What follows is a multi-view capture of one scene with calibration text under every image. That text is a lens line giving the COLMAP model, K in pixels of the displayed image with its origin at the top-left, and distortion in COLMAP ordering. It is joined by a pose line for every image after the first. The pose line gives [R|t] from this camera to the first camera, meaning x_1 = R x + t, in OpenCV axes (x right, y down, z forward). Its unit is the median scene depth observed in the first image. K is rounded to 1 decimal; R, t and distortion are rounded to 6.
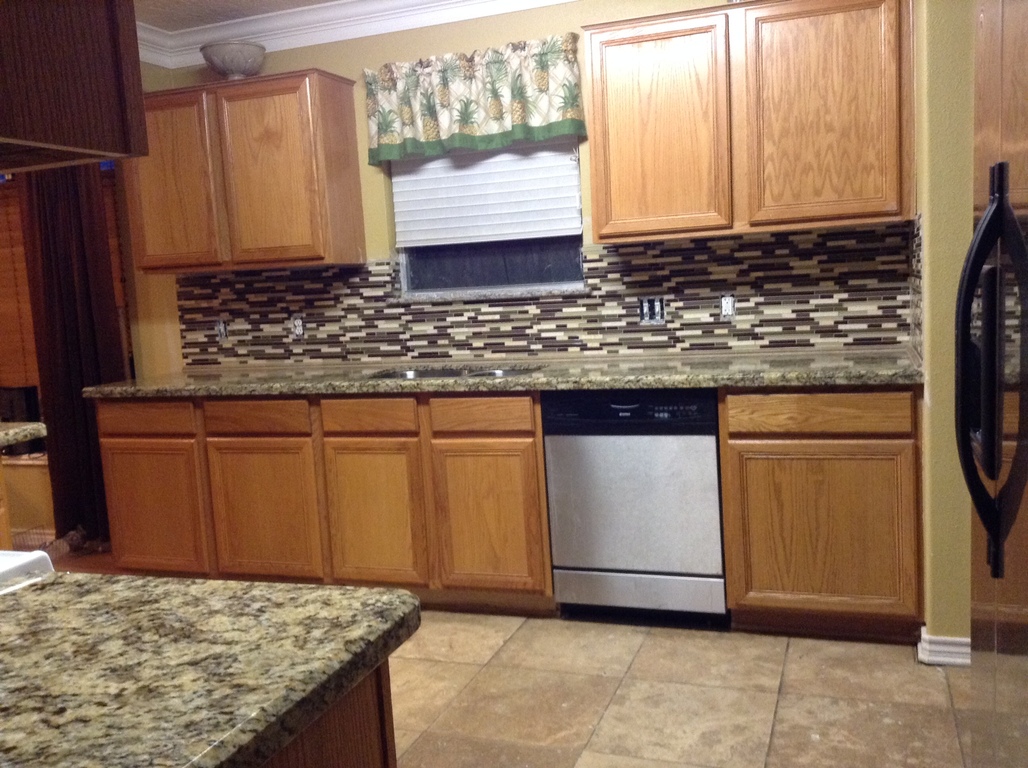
lens RADIAL K [[926.0, 0, 514.0], [0, 926.0, 384.0], [0, 0, 1]] dist [0.129744, -0.333622]
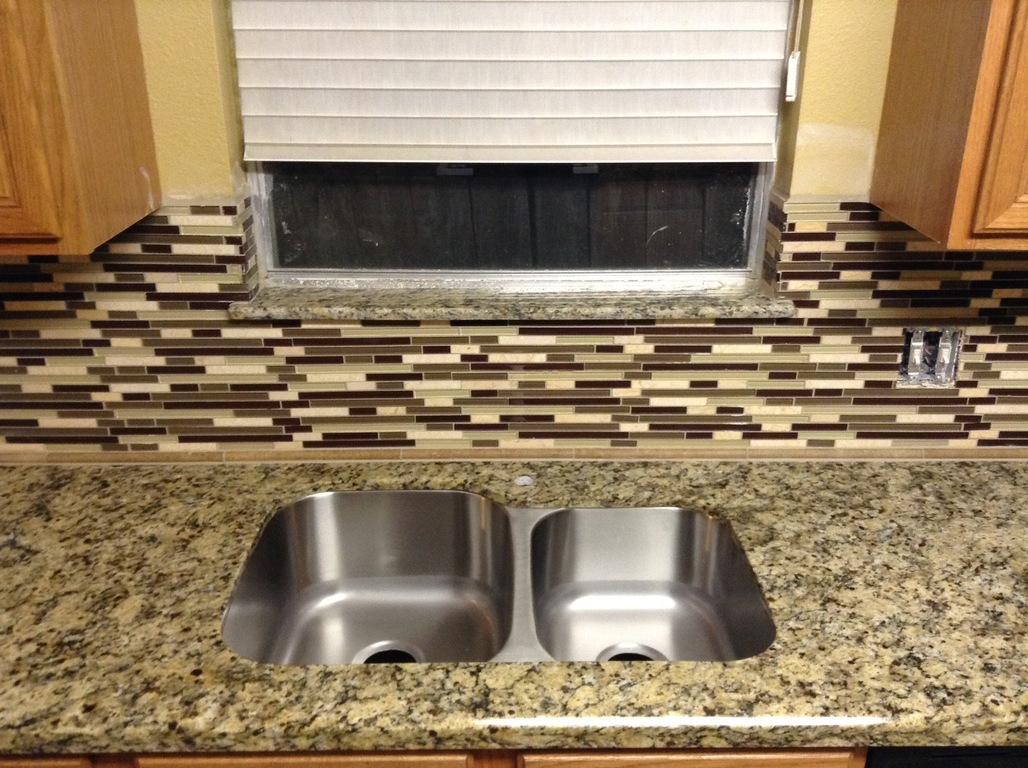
lens RADIAL K [[926.0, 0, 514.0], [0, 926.0, 384.0], [0, 0, 1]] dist [0.129744, -0.333622]
pose [[0.932328, -0.081904, 0.352217, -0.174244], [-0.014015, 0.965097, 0.261518, -0.168808], [-0.361343, -0.248757, 0.898639, 0.644182]]
